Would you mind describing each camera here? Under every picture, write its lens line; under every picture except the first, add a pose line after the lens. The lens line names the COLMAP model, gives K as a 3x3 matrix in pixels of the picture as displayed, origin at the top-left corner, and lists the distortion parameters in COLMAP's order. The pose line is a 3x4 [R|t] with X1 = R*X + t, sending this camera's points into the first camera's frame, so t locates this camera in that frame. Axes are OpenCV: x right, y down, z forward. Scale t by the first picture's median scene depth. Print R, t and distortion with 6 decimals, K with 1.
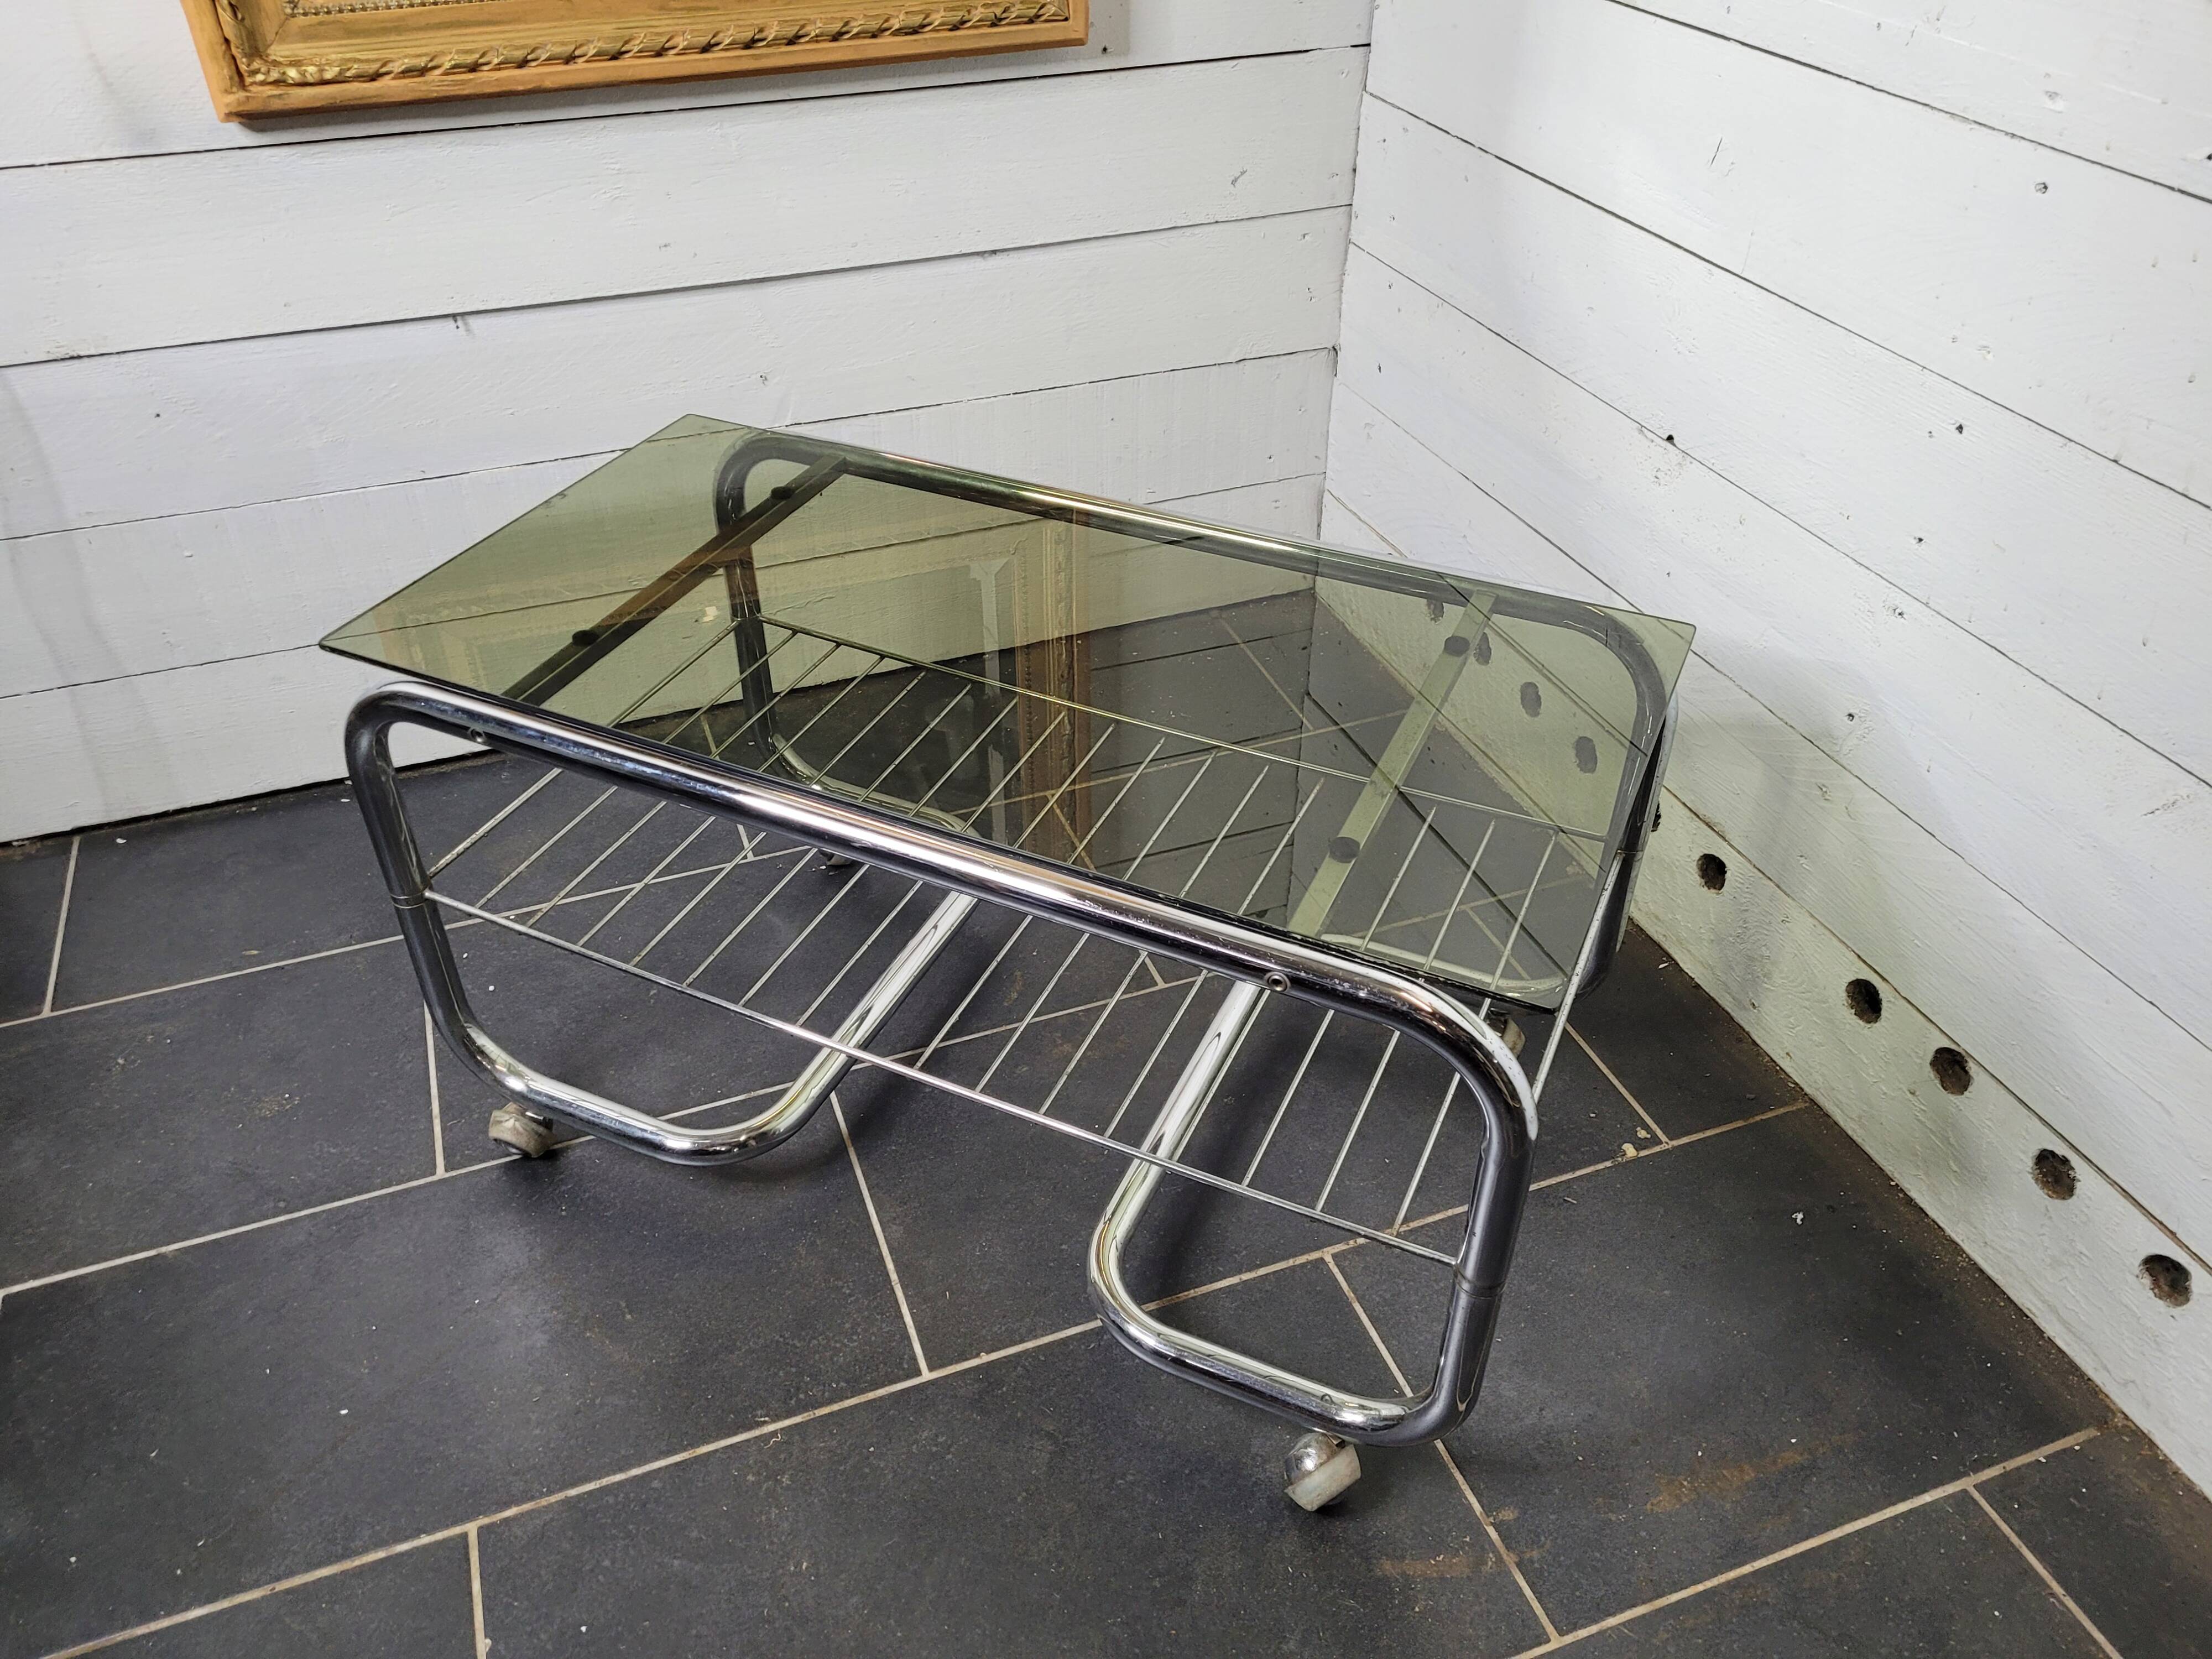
lens RADIAL K [[1655.4, 0, 1073.7], [0, 1655.4, 830.3], [0, 0, 1]] dist [0.060547, -0.049835]
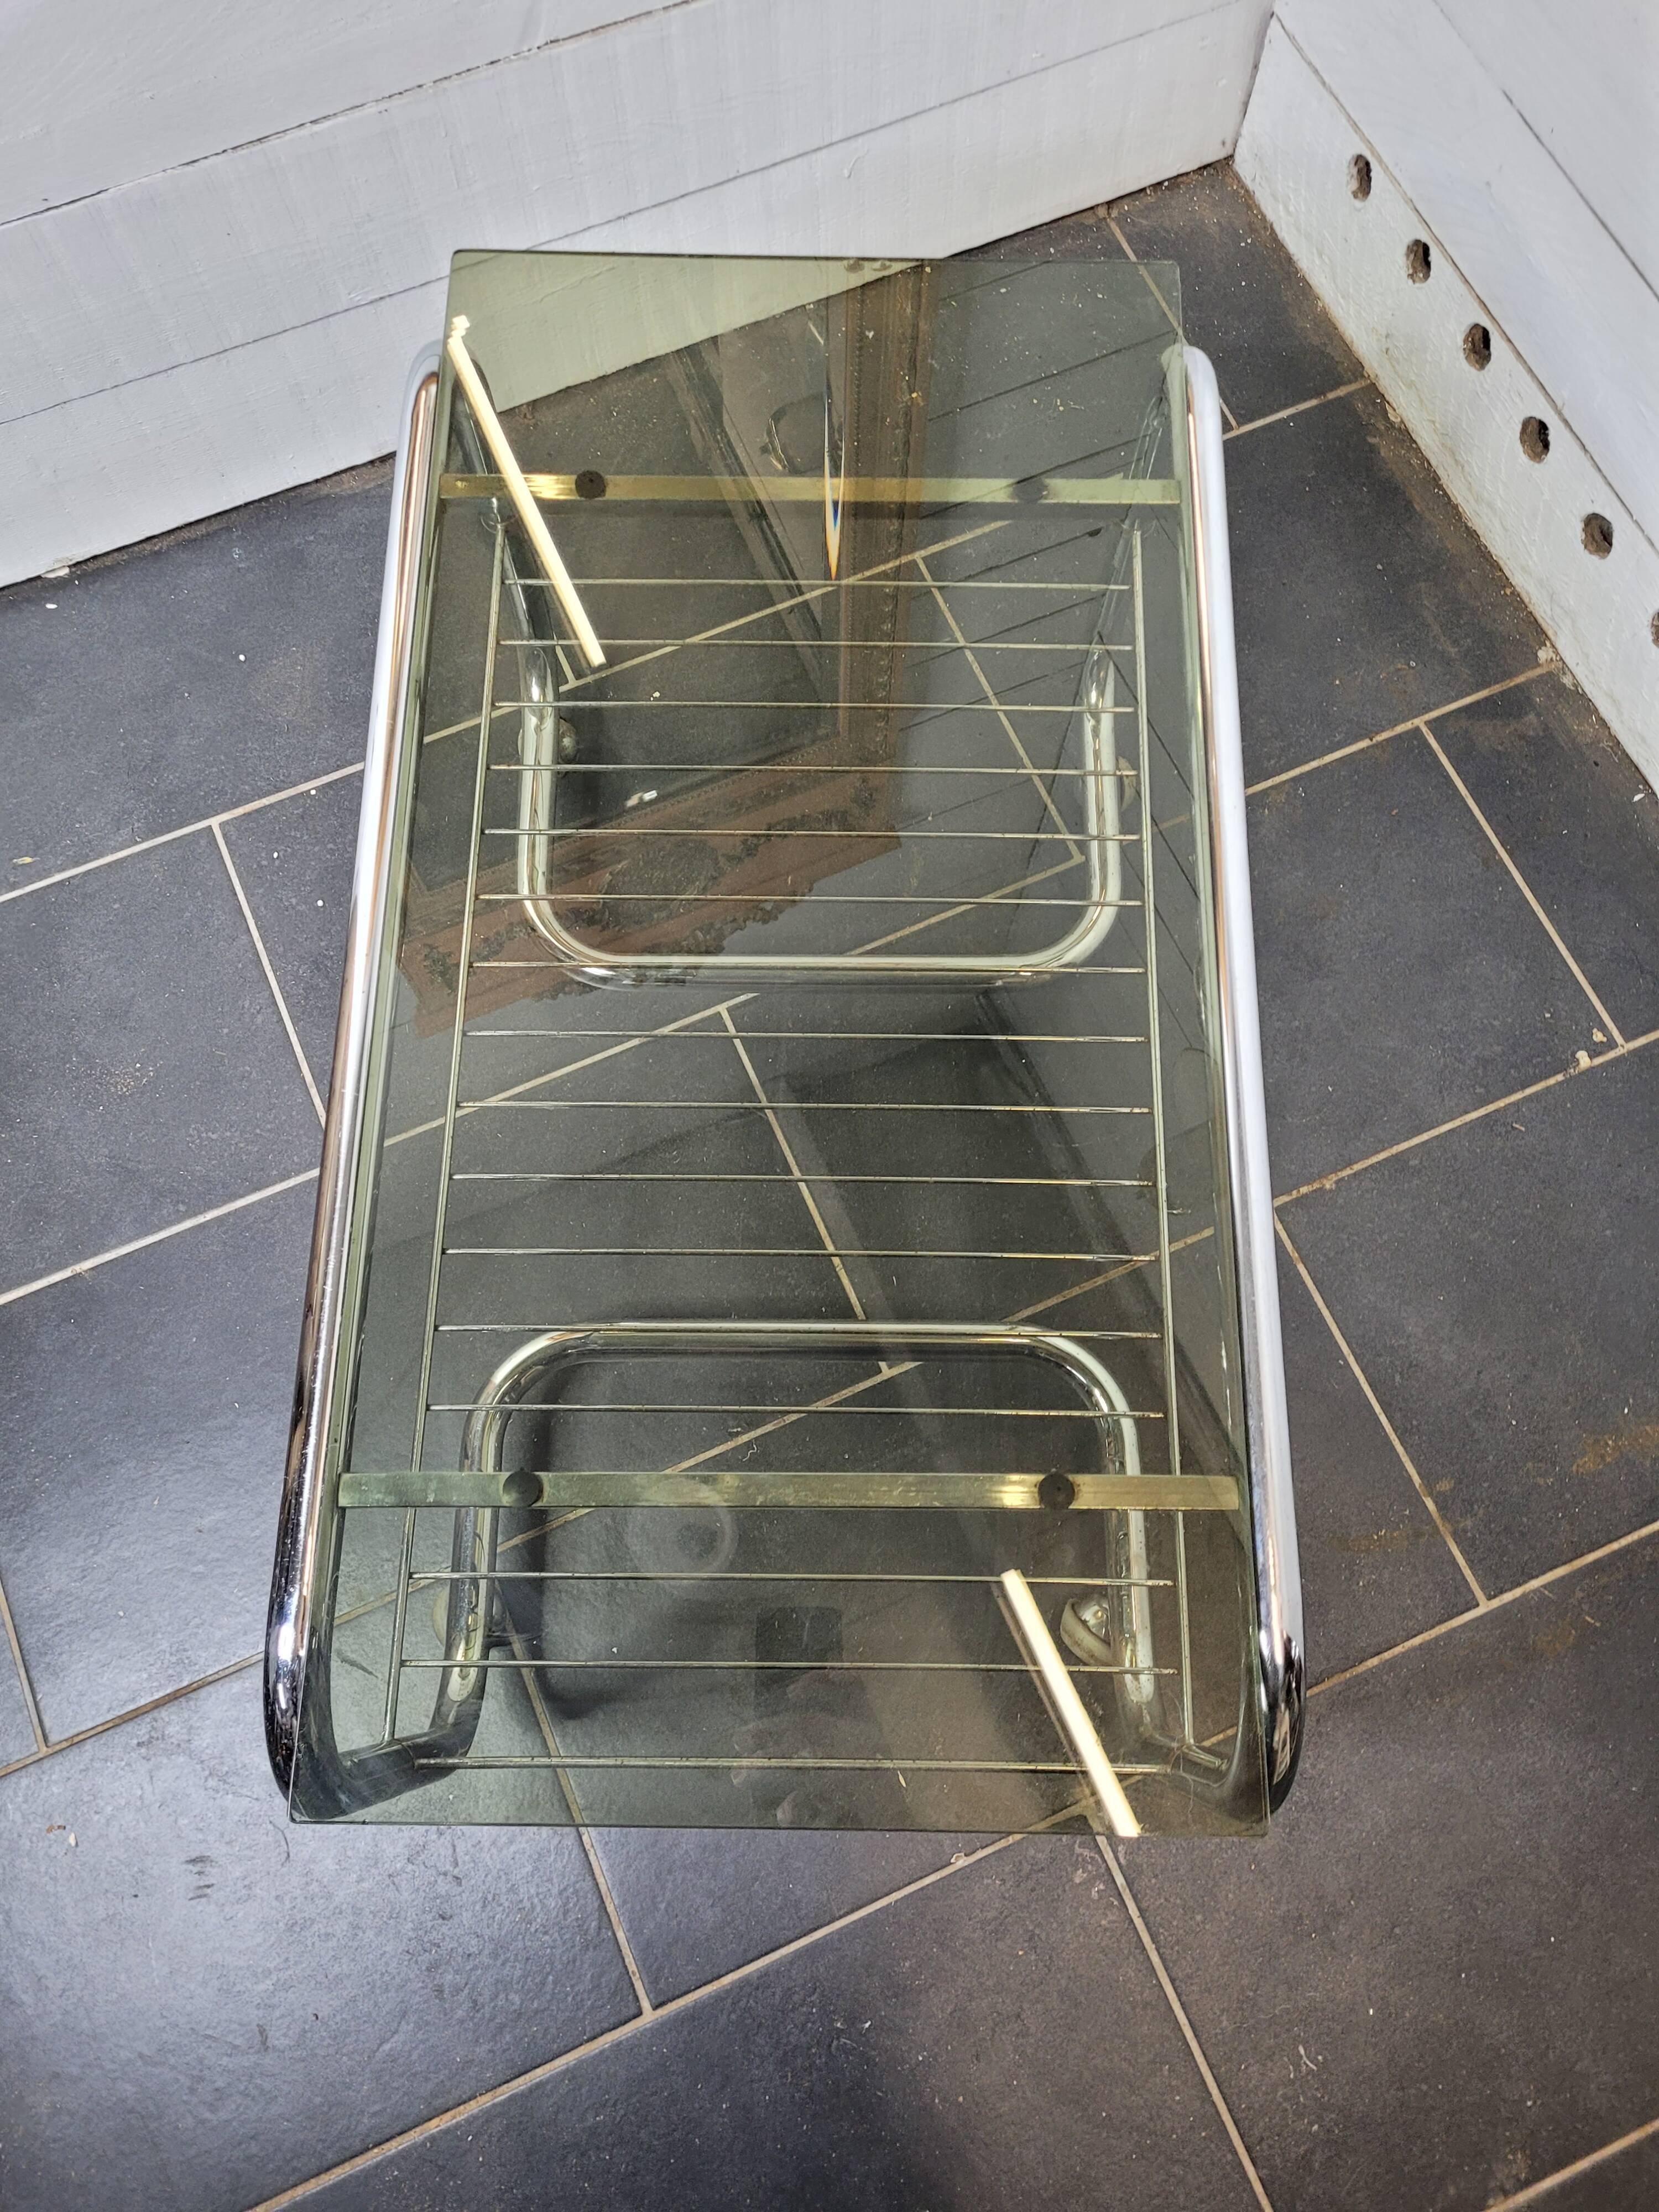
lens RADIAL K [[1655.4, 0, 840.8], [0, 1655.4, 1106.1], [0, 0, 1]] dist [0.060547, -0.049835]
pose [[0.997769, -0.060390, 0.028451, -0.122916], [0.033777, 0.824313, 0.565126, -0.351522], [-0.057580, -0.562905, 0.824514, 0.229484]]
